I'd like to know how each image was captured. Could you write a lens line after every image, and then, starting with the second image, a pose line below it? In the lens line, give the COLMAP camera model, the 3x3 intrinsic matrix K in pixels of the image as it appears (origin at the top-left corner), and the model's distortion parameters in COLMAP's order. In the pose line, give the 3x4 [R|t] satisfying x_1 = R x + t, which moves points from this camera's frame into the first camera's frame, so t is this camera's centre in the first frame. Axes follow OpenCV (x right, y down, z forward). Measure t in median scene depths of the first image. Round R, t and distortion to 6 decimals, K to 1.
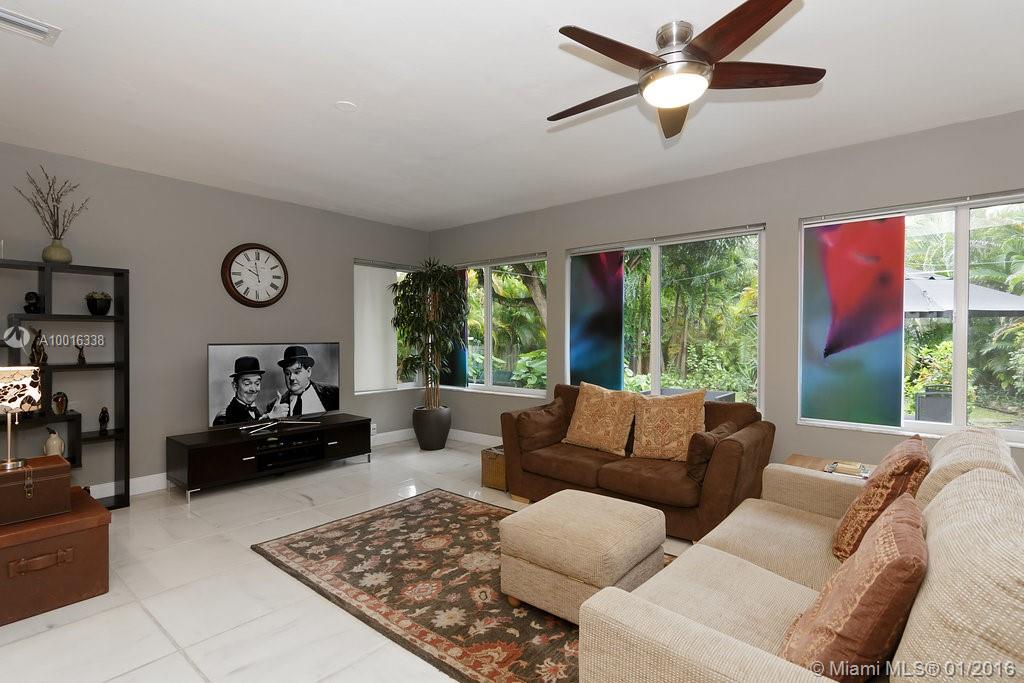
lens RADIAL K [[502.8, 0, 516.4], [0, 502.8, 336.6], [0, 0, 1]] dist [0.008415, 0.003051]
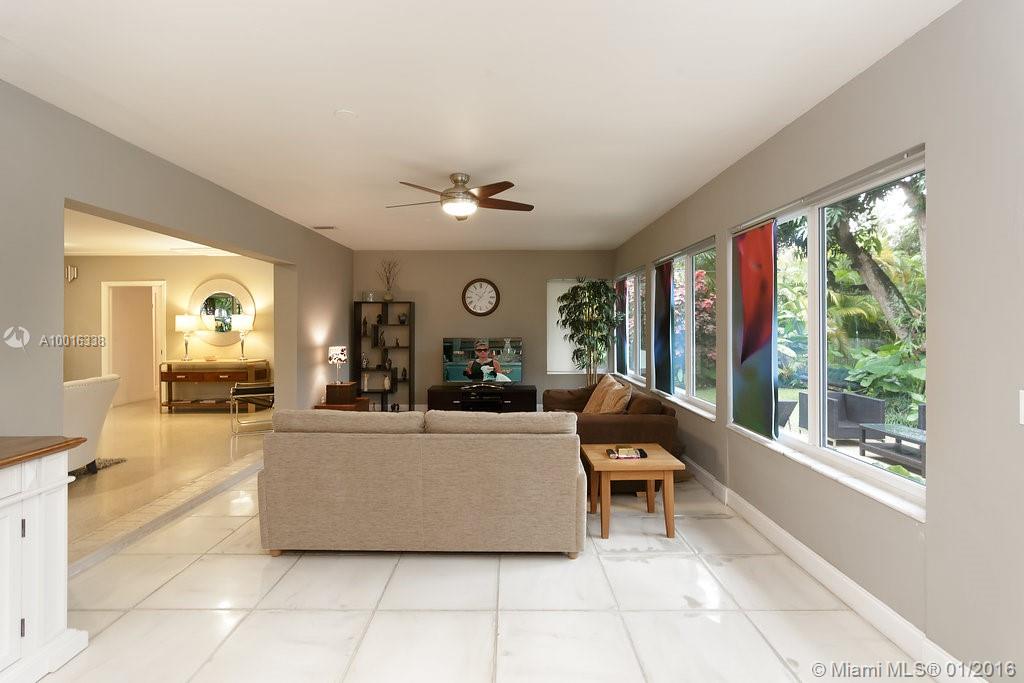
lens RADIAL K [[502.8, 0, 507.3], [0, 502.8, 332.9], [0, 0, 1]] dist [0.008415, 0.003051]
pose [[0.636438, 0.010456, -0.771257, 1.051073], [0.001559, 0.999889, 0.014841, -0.033448], [0.771327, -0.010648, 0.636350, -0.008548]]
